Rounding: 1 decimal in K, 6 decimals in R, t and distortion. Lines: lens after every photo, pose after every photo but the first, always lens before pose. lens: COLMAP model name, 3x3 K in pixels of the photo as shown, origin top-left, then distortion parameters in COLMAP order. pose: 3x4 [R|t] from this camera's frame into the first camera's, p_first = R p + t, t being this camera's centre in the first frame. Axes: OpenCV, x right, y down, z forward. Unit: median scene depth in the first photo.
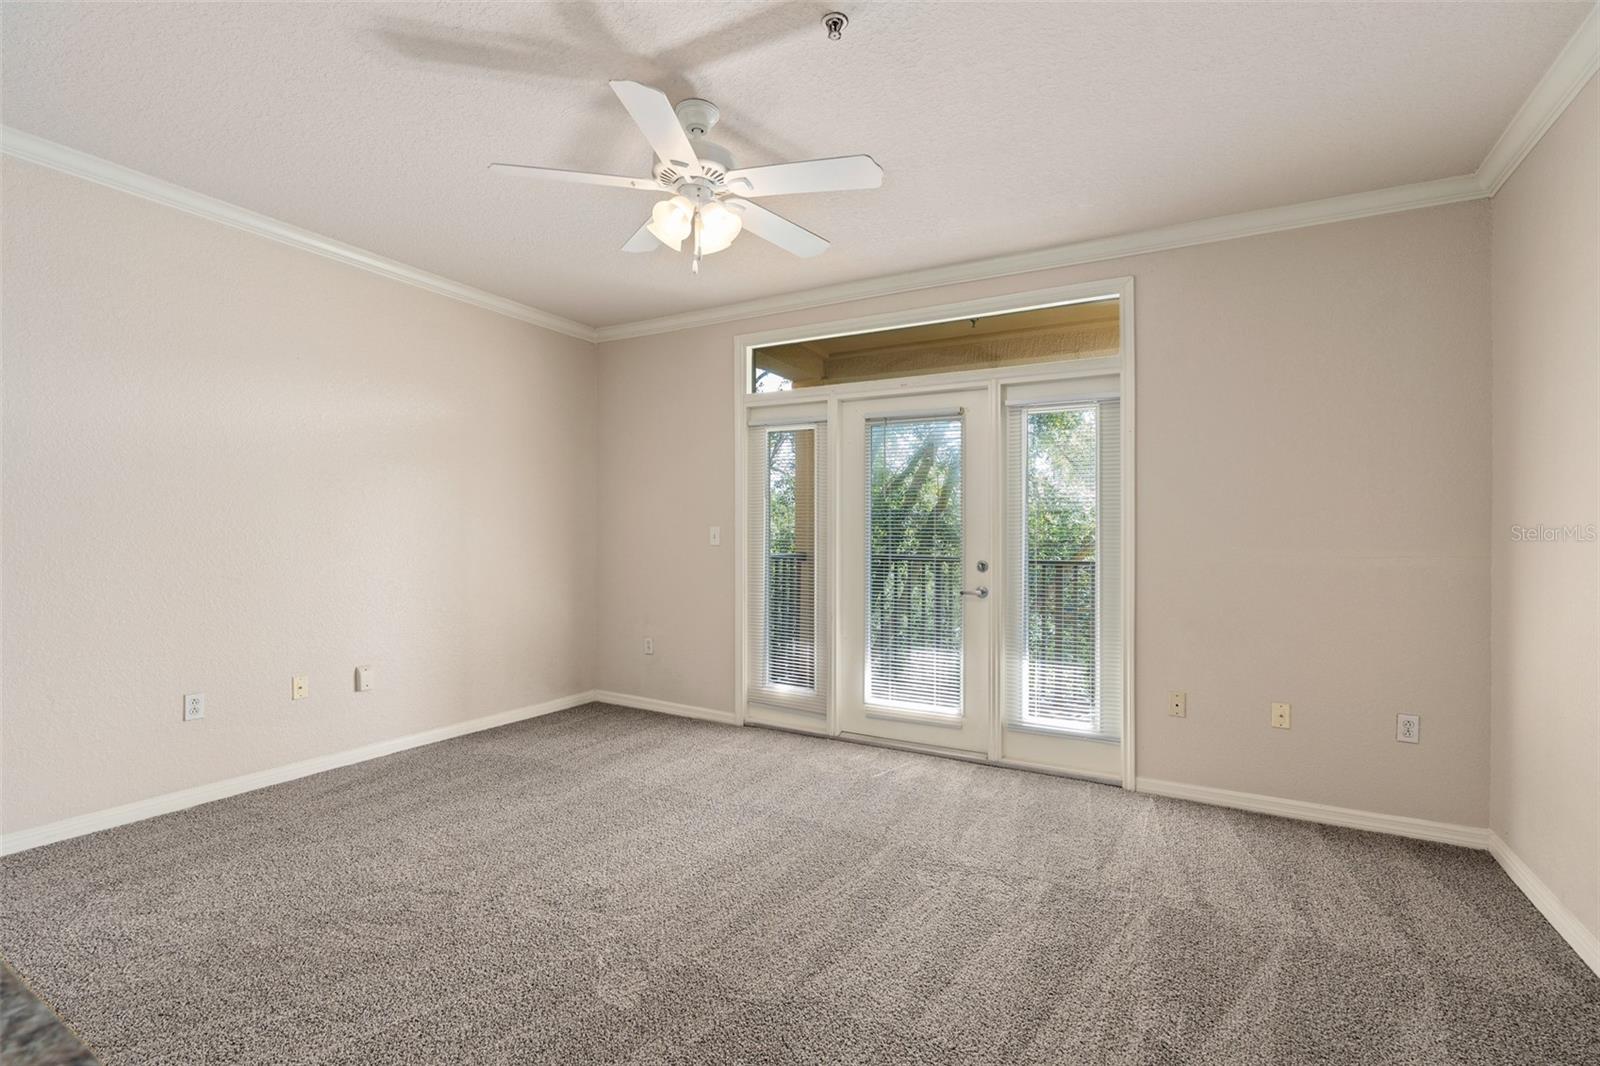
lens RADIAL K [[725.1, 0, 809.5], [0, 725.1, 523.7], [0, 0, 1]] dist [-0.011849, 0.005101]
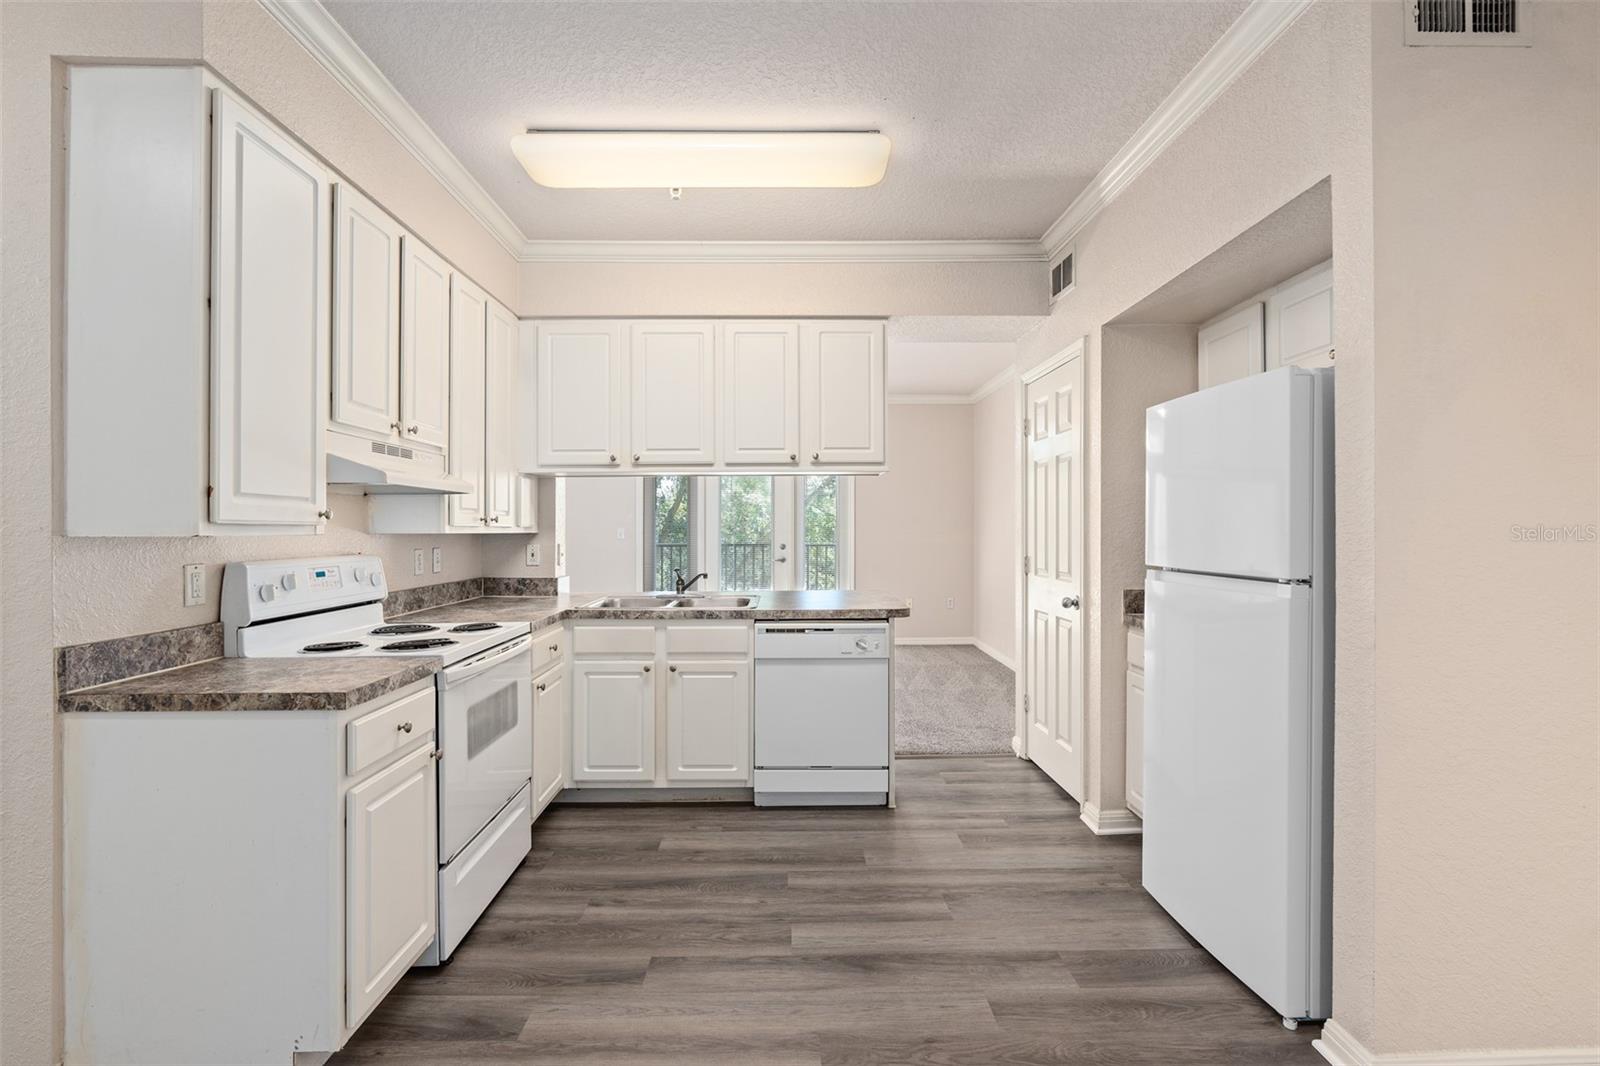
lens RADIAL K [[725.1, 0, 809.9], [0, 725.1, 533.8], [0, 0, 1]] dist [-0.011849, 0.005101]
pose [[0.858002, -0.018295, 0.513321, -0.743557], [0.004224, 0.999583, 0.028565, -0.034887], [-0.513629, -0.022340, 0.857721, -0.771235]]
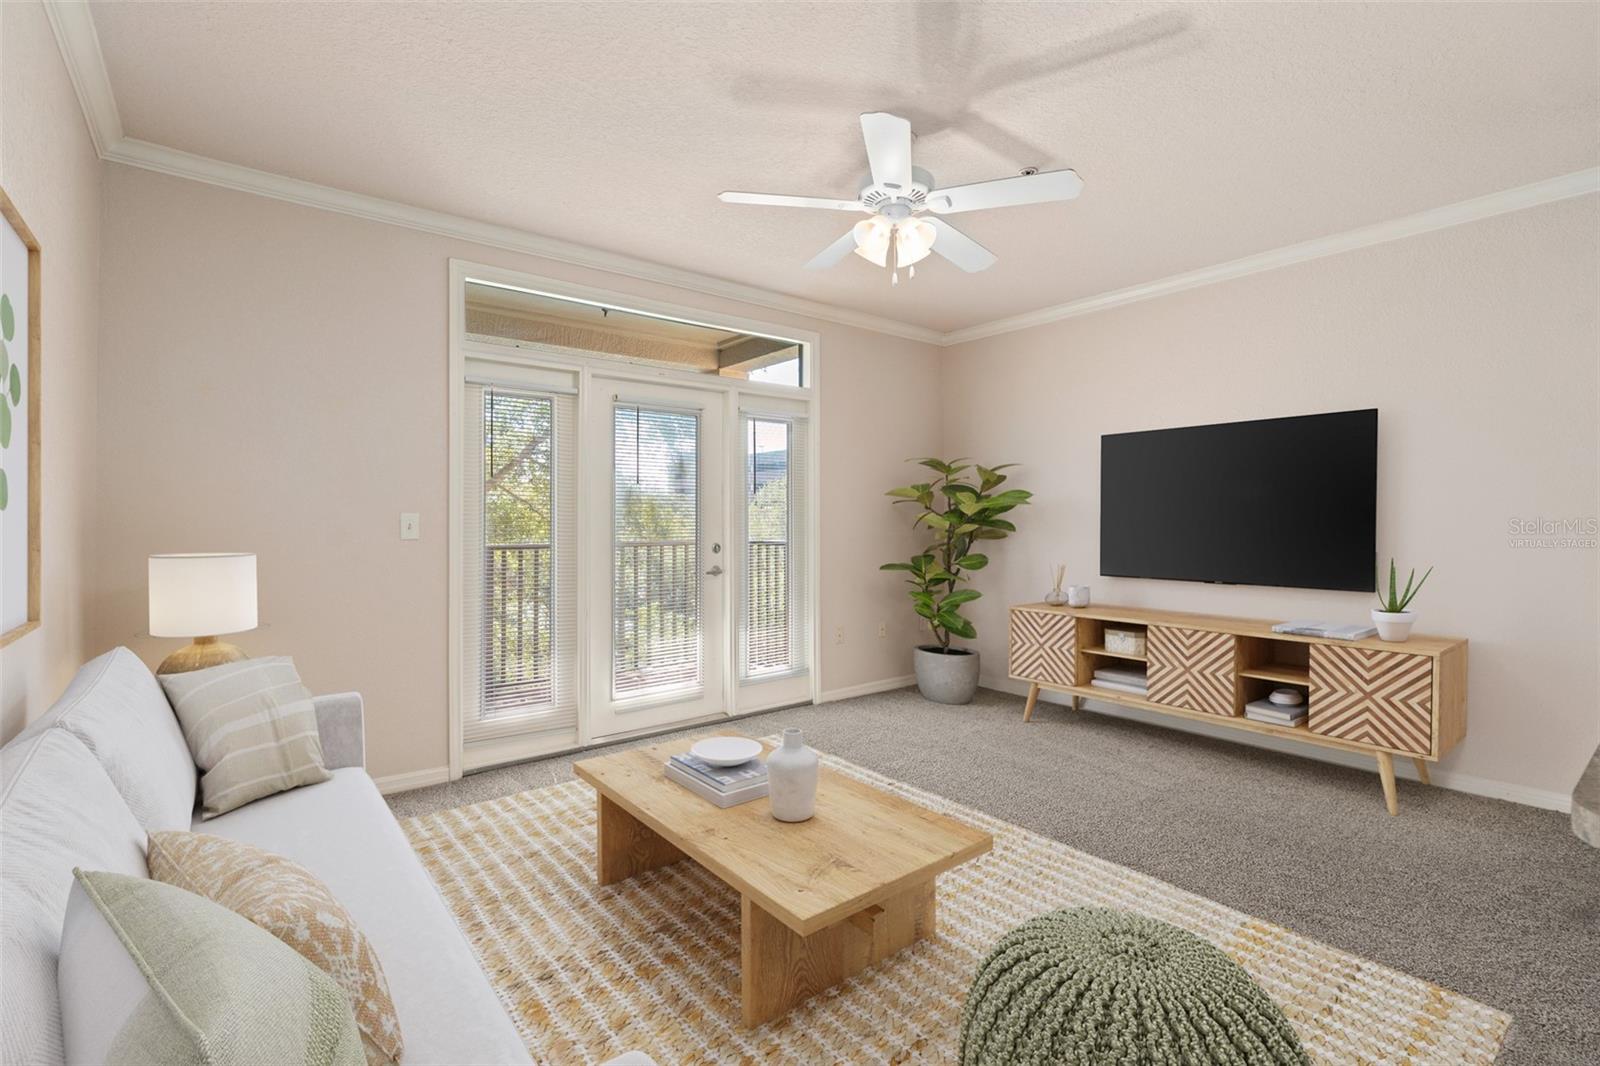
lens RADIAL K [[725.1, 0, 798.3], [0, 725.1, 496.2], [0, 0, 1]] dist [-0.011849, 0.005101]
pose [[0.373330, 0.019303, 0.927498, -0.790072], [-0.007886, 0.999813, -0.017634, -0.003351], [-0.927665, -0.000731, 0.373413, 0.474193]]
